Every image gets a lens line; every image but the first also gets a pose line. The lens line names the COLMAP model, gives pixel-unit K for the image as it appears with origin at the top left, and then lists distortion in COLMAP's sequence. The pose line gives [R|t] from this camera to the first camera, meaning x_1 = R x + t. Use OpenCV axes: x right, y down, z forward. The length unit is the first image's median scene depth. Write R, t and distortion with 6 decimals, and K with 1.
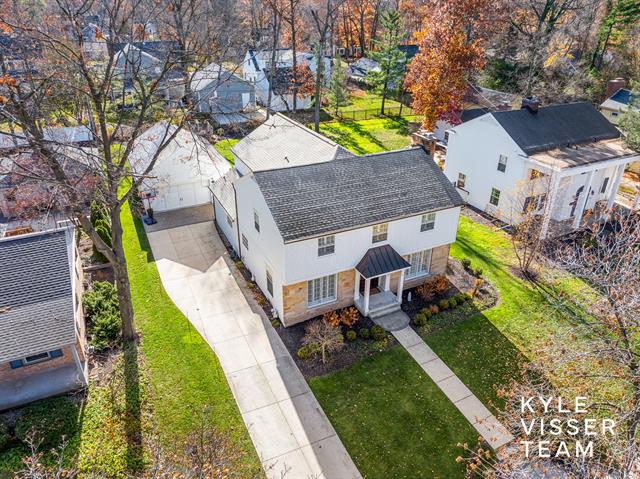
lens RADIAL K [[451.7, 0, 320.0], [0, 451.7, 239.5], [0, 0, 1]] dist [-0.029380, 0.000727]
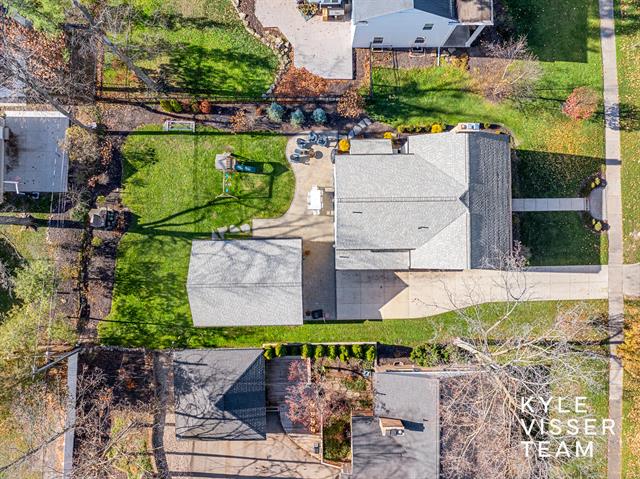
lens RADIAL K [[451.7, 0, 320.0], [0, 451.7, 239.5], [0, 0, 1]] dist [-0.029380, 0.000727]
pose [[0.431343, -0.901951, -0.020676, -0.236942], [0.421413, 0.181164, 0.888589, -1.599232], [-0.797718, -0.392000, 0.458238, 0.729205]]
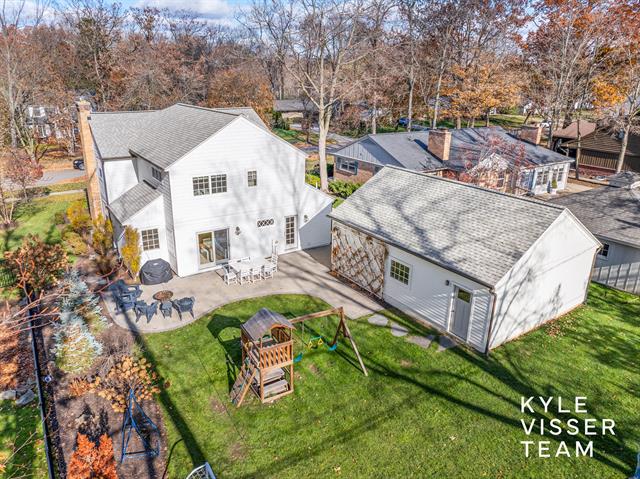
lens RADIAL K [[451.7, 0, 320.0], [0, 451.7, 239.5], [0, 0, 1]] dist [-0.029380, 0.000727]
pose [[-0.990084, 0.016215, -0.139539, -0.158834], [-0.092776, 0.670390, 0.736186, -0.855569], [0.105482, 0.741832, -0.662238, 2.105342]]
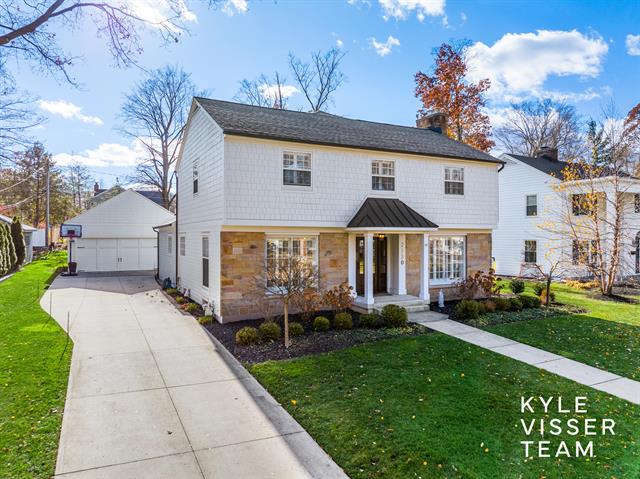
lens RADIAL K [[451.7, 0, 320.0], [0, 451.7, 239.5], [0, 0, 1]] dist [-0.029380, 0.000727]
pose [[0.999911, -0.011258, 0.007192, 0.035964], [0.013311, 0.885003, -0.465396, 0.345976], [-0.001126, 0.465450, 0.885074, 0.453154]]
